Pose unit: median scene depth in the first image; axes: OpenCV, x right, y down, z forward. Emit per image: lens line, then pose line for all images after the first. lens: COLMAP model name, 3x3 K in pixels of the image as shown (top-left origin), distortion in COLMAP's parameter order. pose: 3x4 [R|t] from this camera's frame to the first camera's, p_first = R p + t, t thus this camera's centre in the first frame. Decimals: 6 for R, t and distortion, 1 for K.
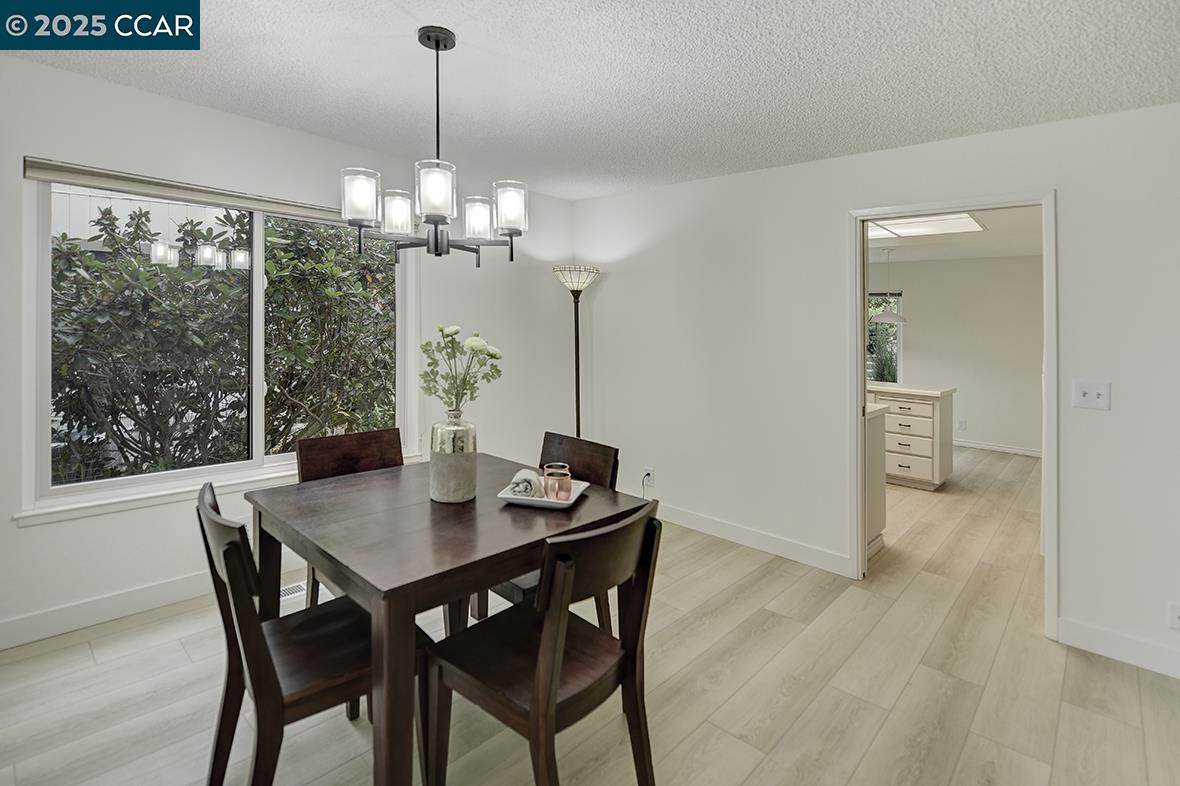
lens RADIAL K [[558.9, 0, 588.9], [0, 558.9, 328.1], [0, 0, 1]] dist [-0.002448, 0.000407]
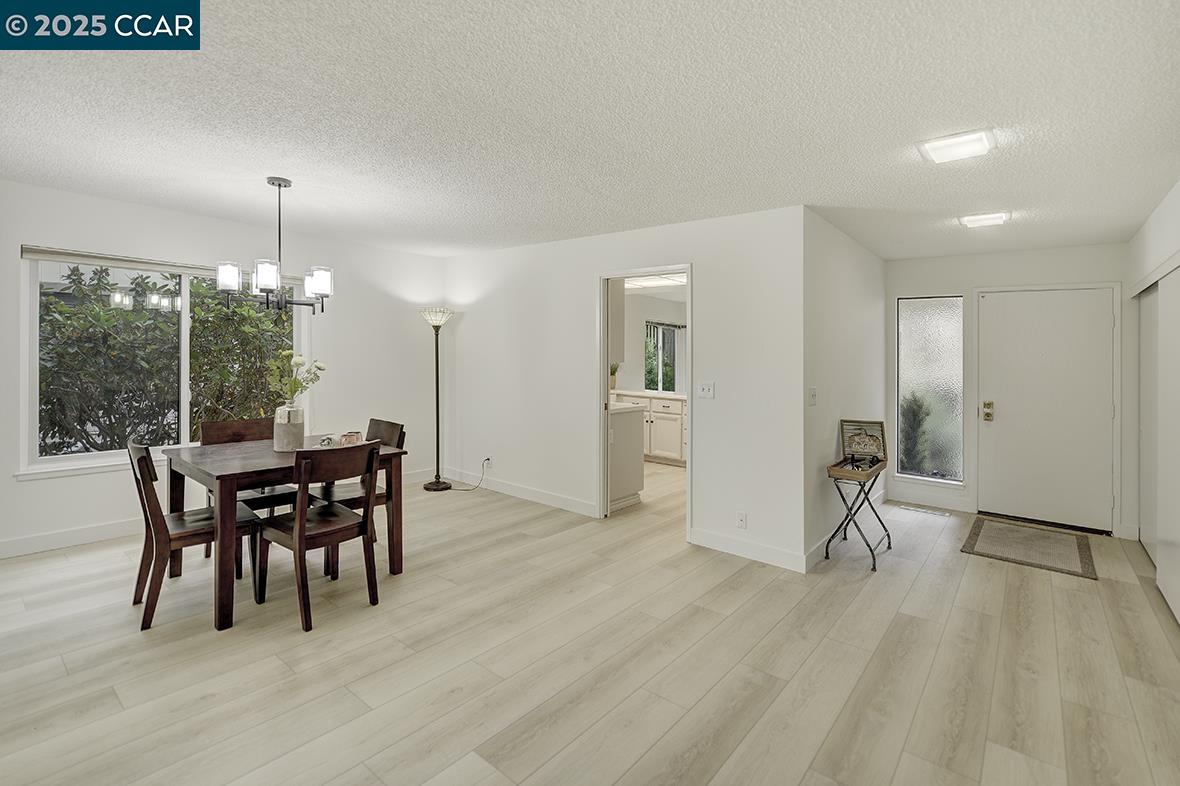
lens RADIAL K [[542.4, 0, 591.1], [0, 542.4, 353.5], [0, 0, 1]] dist [0.000172, -0.000654]
pose [[0.998716, -0.008827, 0.049875, 0.351443], [0.009189, 0.999933, -0.007041, 0.015277], [-0.049809, 0.007490, 0.998731, -0.412933]]
